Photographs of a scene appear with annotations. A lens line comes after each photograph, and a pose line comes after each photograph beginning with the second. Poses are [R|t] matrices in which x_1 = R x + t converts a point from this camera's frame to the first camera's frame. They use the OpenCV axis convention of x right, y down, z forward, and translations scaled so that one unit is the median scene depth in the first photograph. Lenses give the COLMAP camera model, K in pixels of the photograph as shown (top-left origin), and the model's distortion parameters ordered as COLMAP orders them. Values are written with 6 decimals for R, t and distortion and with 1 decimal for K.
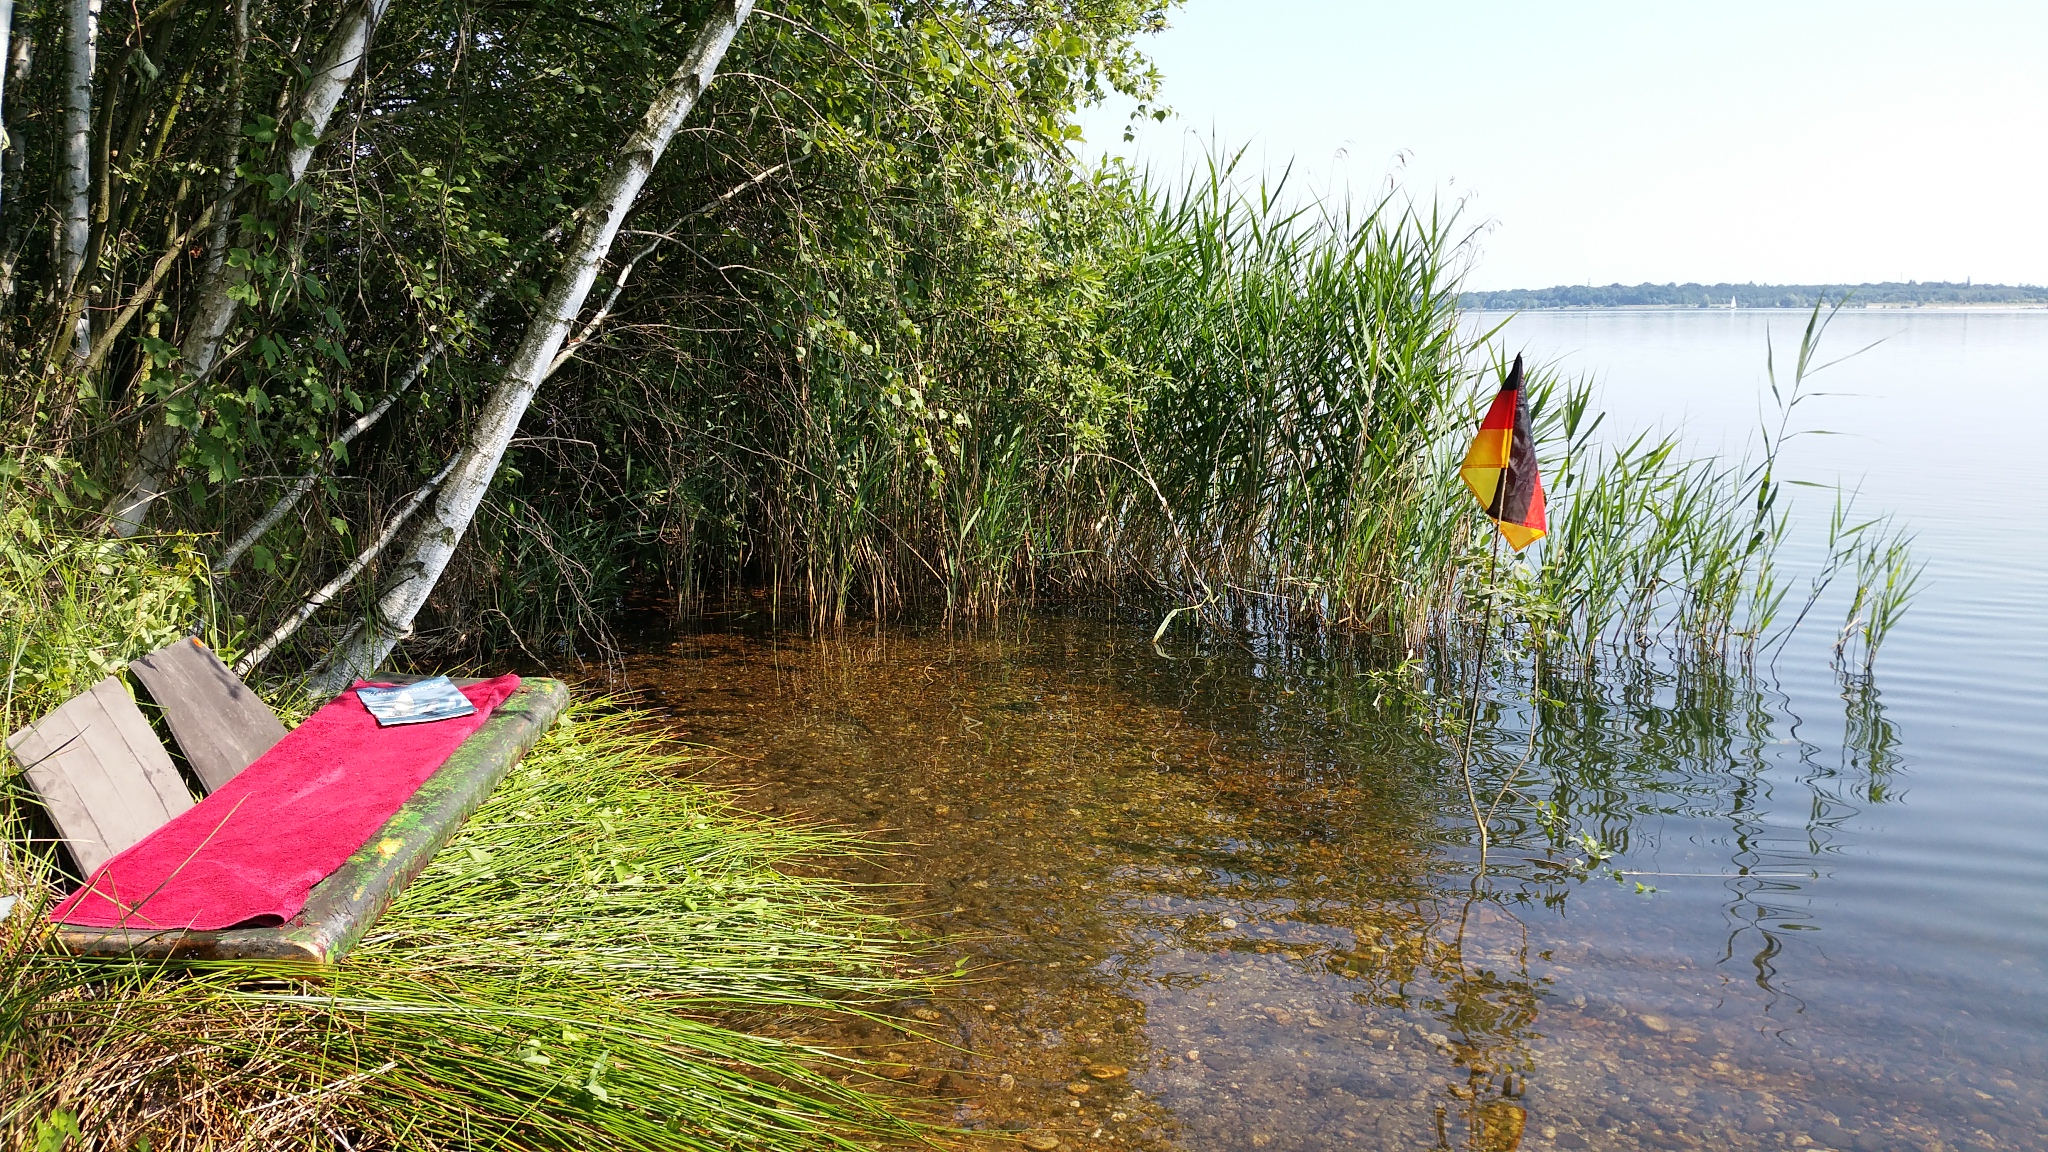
lens RADIAL K [[1774.8, 0, 1017.2], [0, 1774.8, 572.2], [0, 0, 1]] dist [-0.006589, -0.014186]
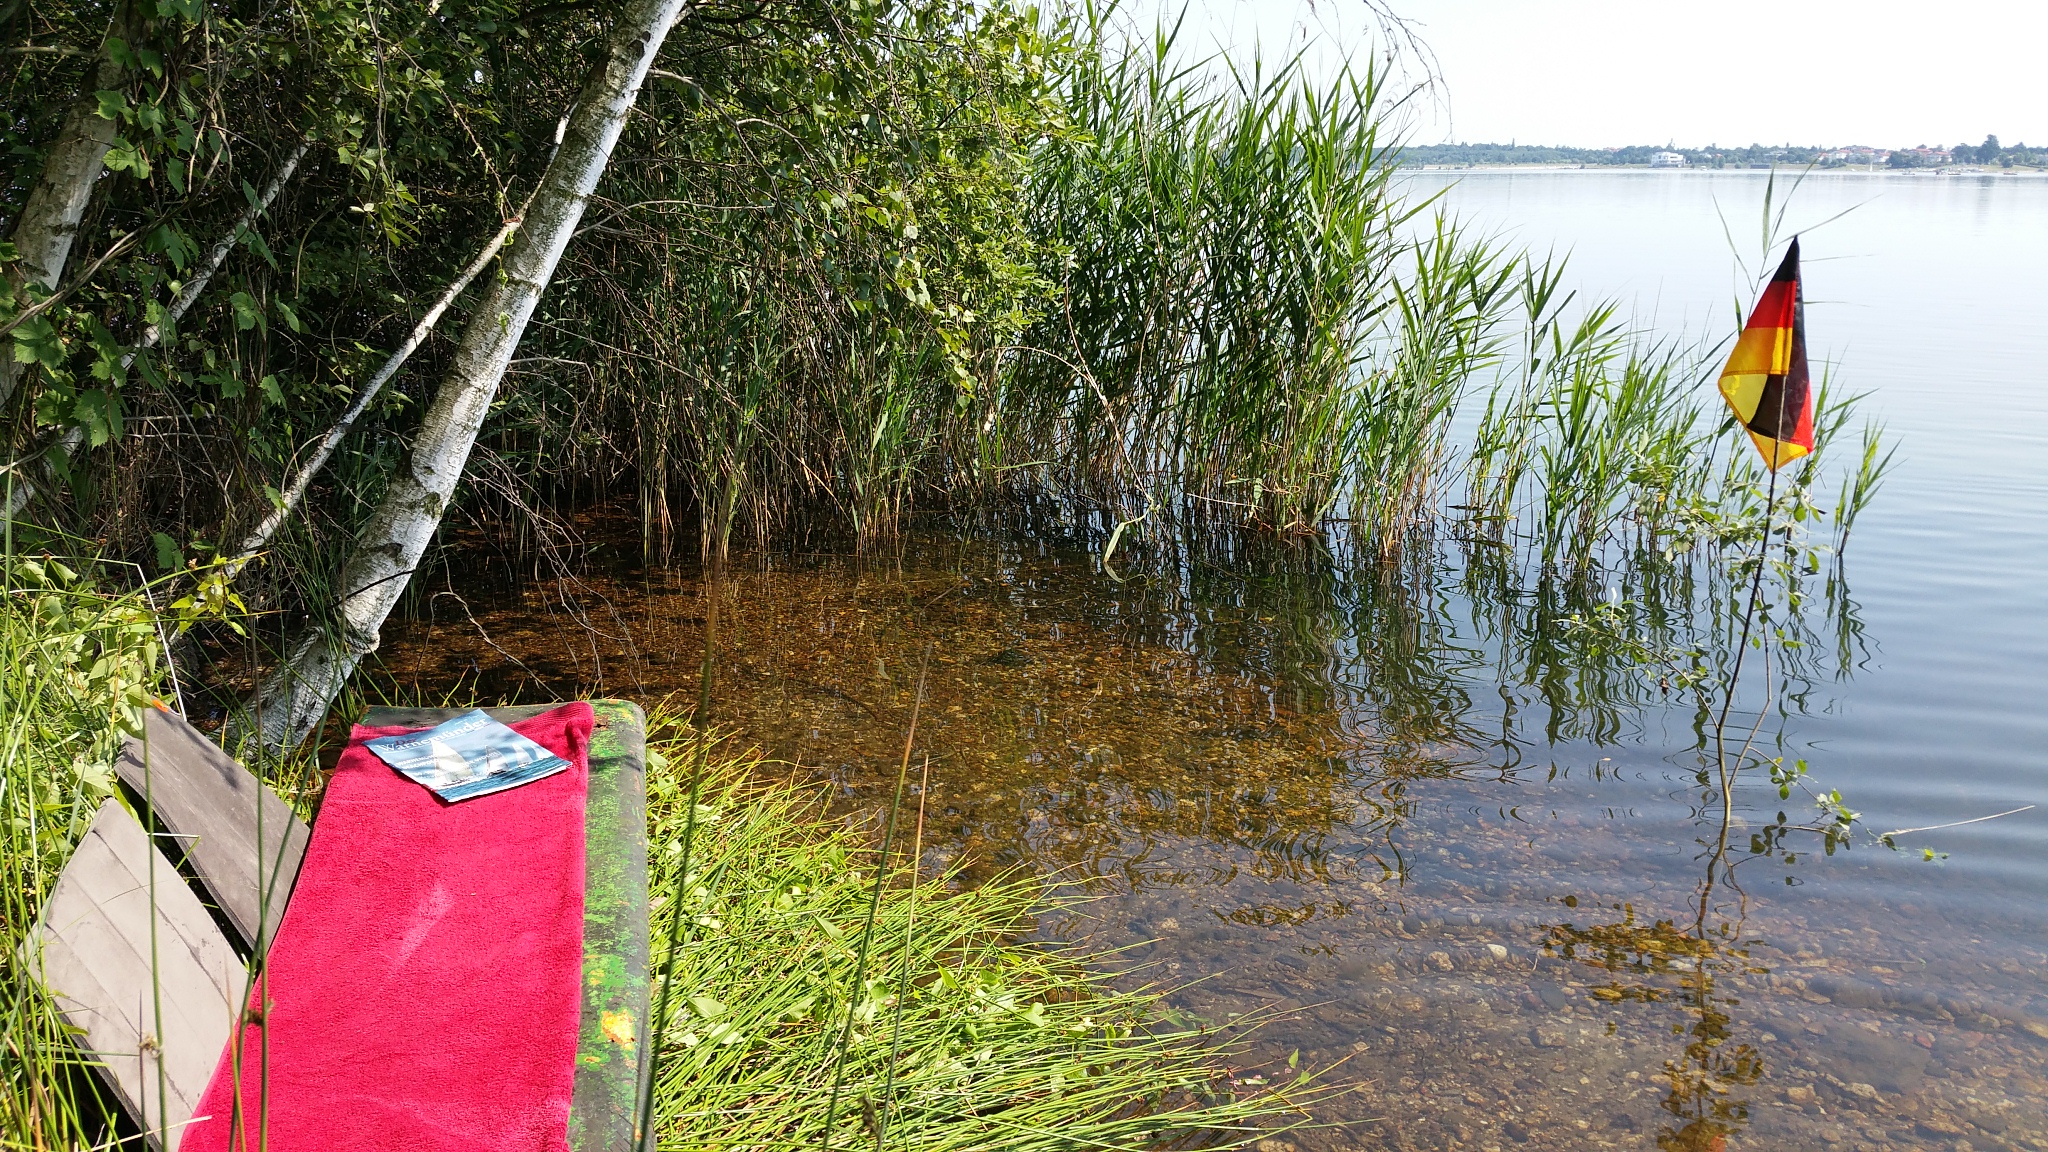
lens RADIAL K [[1774.8, 0, 1024.3], [0, 1774.8, 576.8], [0, 0, 1]] dist [-0.006589, -0.014186]
pose [[0.973616, -0.053274, 0.221889, -0.248350], [0.036005, 0.996051, 0.081159, -0.040634], [-0.225336, -0.071029, 0.971689, 0.253253]]
